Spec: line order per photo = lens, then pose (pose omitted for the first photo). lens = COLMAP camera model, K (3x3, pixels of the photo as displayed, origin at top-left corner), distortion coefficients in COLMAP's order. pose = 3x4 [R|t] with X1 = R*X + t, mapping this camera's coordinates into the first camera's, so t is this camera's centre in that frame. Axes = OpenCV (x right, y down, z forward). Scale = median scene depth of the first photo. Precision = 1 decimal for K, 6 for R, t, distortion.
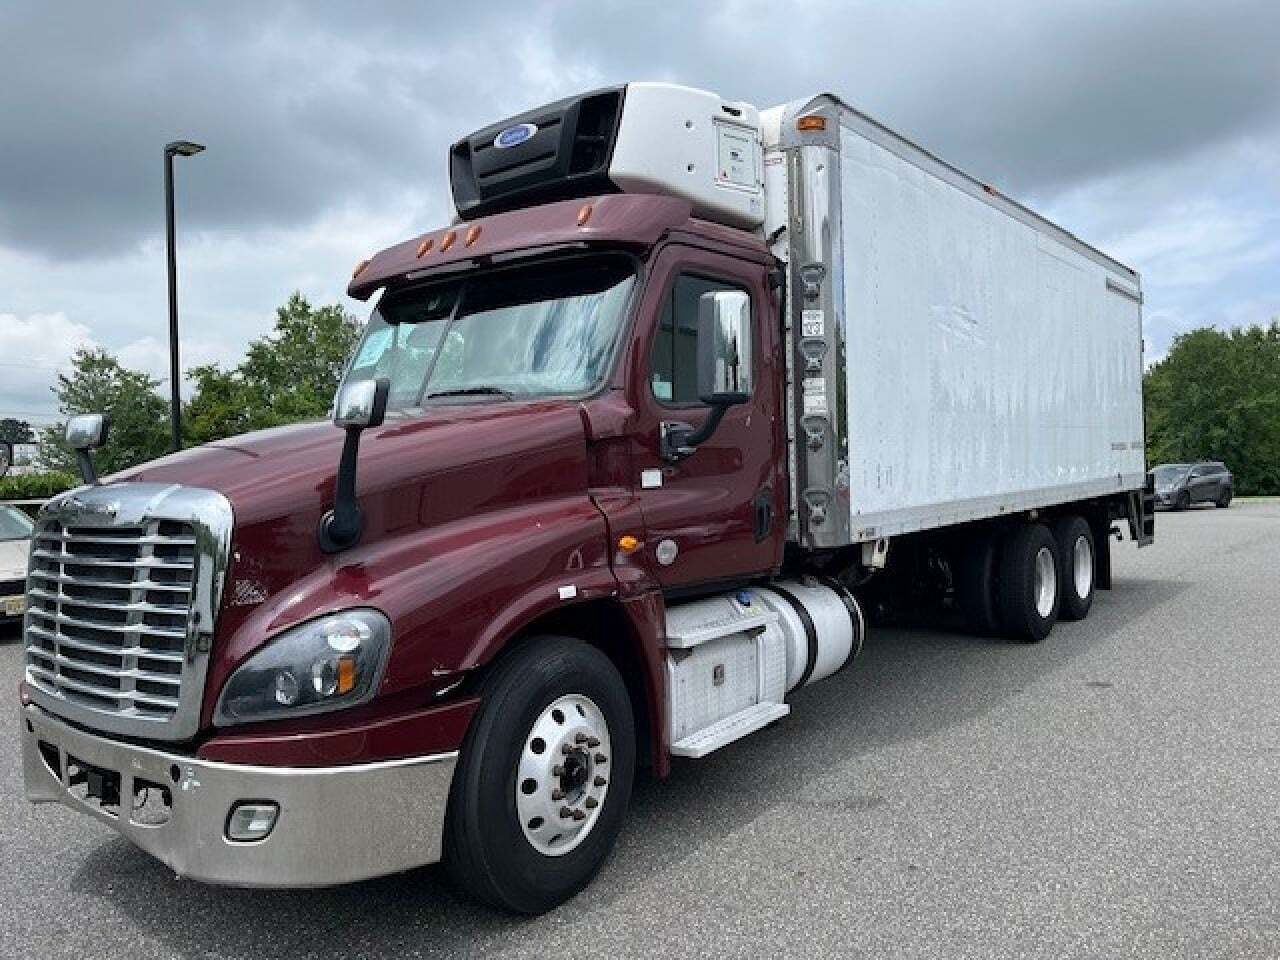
lens RADIAL K [[1009.5, 0, 660.6], [0, 1009.5, 480.6], [0, 0, 1]] dist [0.064201, -0.000877]
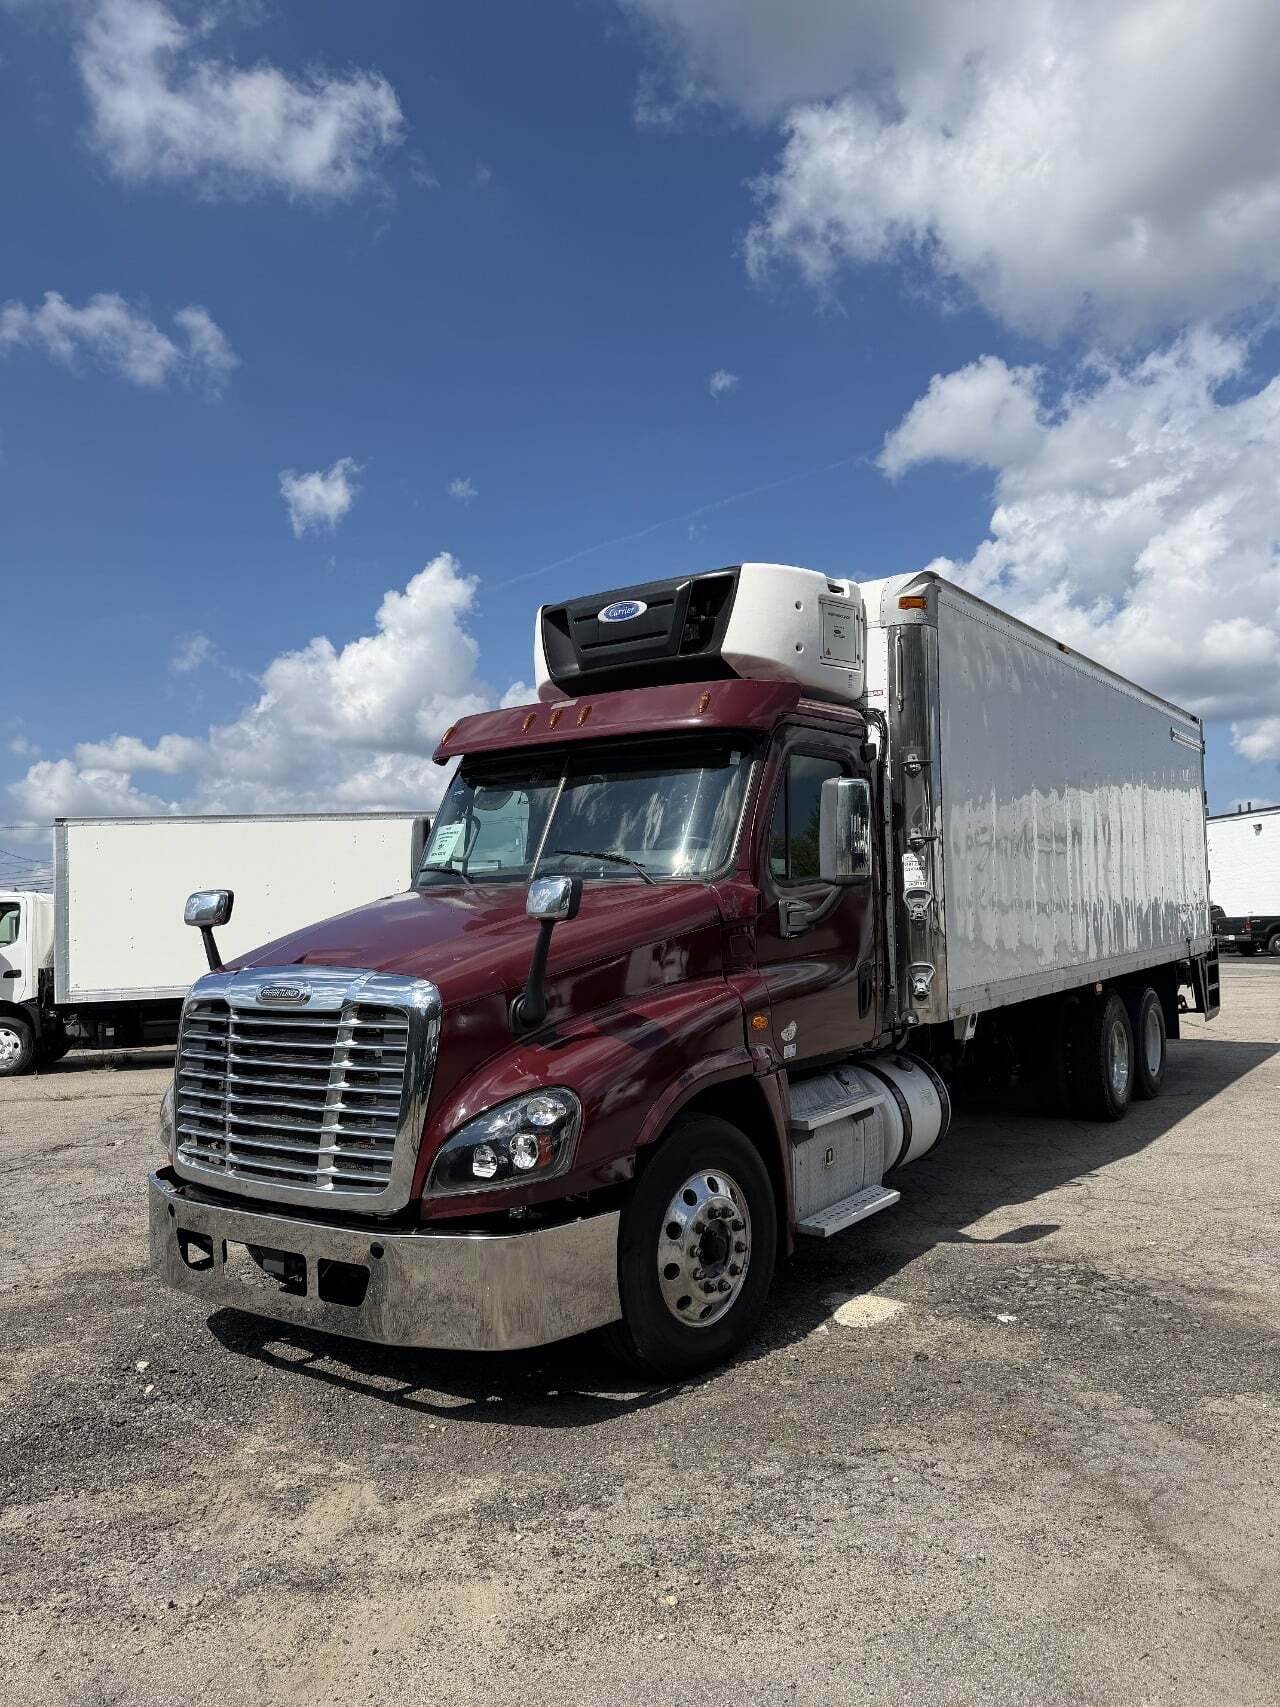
lens RADIAL K [[1388.3, 0, 640.0], [0, 1388.3, 853.5], [0, 0, 1]] dist [-0.008638, -0.000055]
pose [[0.996665, 0.008216, 0.081193, -0.242982], [-0.004632, 0.999011, -0.044233, -0.043106], [-0.081476, 0.043709, 0.995716, -0.355198]]
